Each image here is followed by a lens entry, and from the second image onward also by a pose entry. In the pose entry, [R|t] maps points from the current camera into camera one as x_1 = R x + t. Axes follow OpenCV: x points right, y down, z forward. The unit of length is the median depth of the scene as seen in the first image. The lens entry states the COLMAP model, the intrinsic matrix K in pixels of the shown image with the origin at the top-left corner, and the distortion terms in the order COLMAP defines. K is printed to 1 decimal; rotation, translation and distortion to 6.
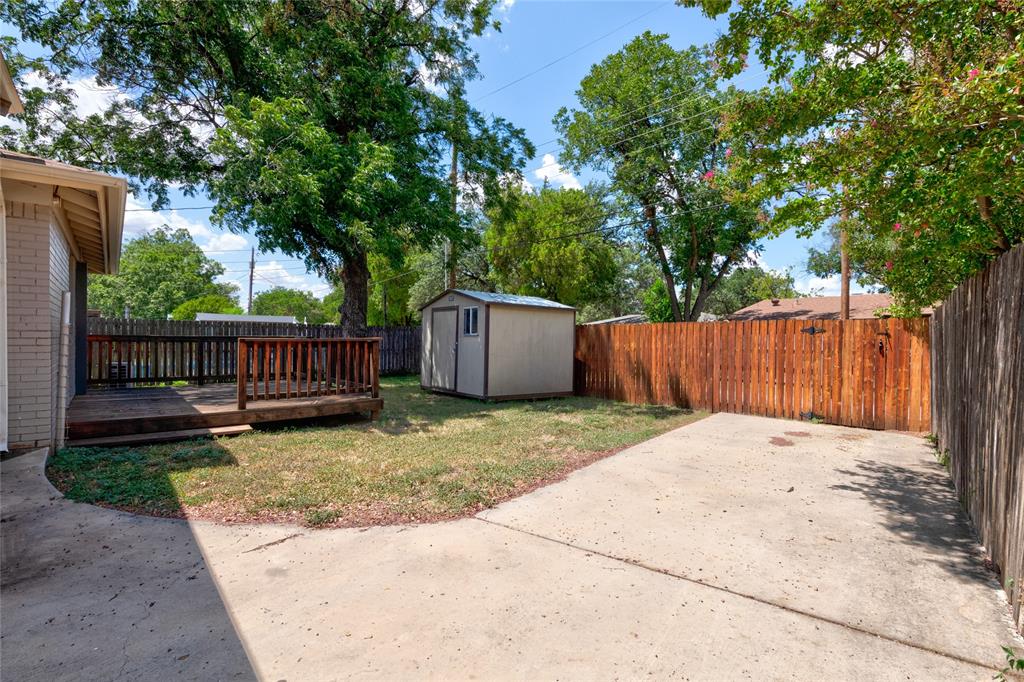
lens RADIAL K [[522.8, 0, 508.8], [0, 522.8, 345.7], [0, 0, 1]] dist [0.005083, -0.000279]
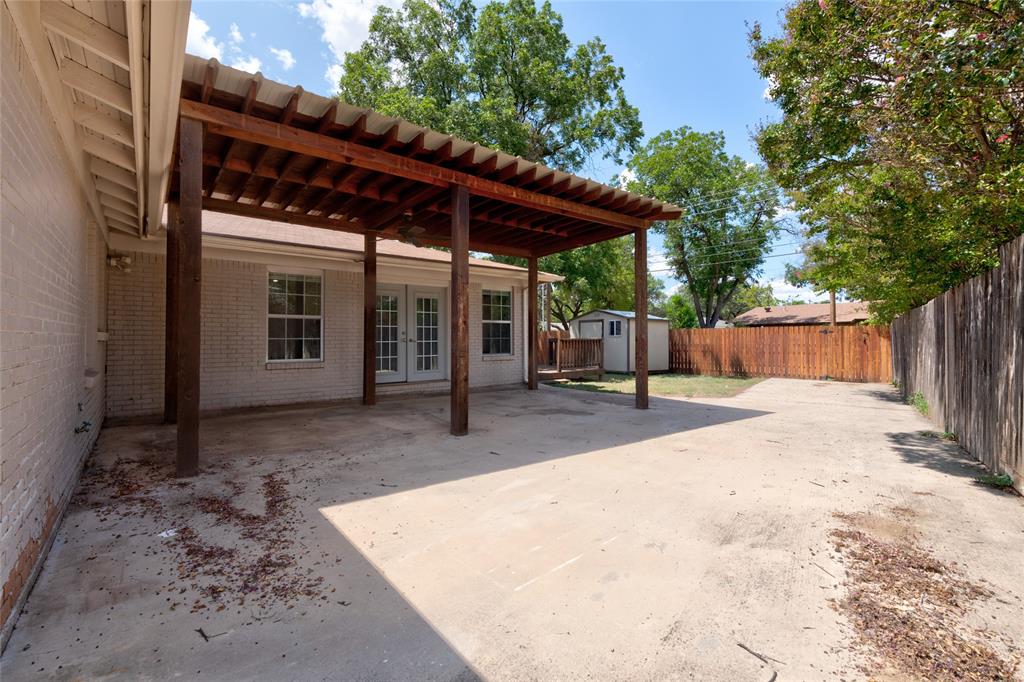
lens RADIAL K [[458.6, 0, 489.1], [0, 458.6, 337.8], [0, 0, 1]] dist [0.002334, -0.000686]
pose [[0.999134, -0.010133, -0.040355, -0.420351], [0.009395, 0.999786, -0.018443, 0.008368], [0.040533, 0.018048, 0.999015, -0.519387]]
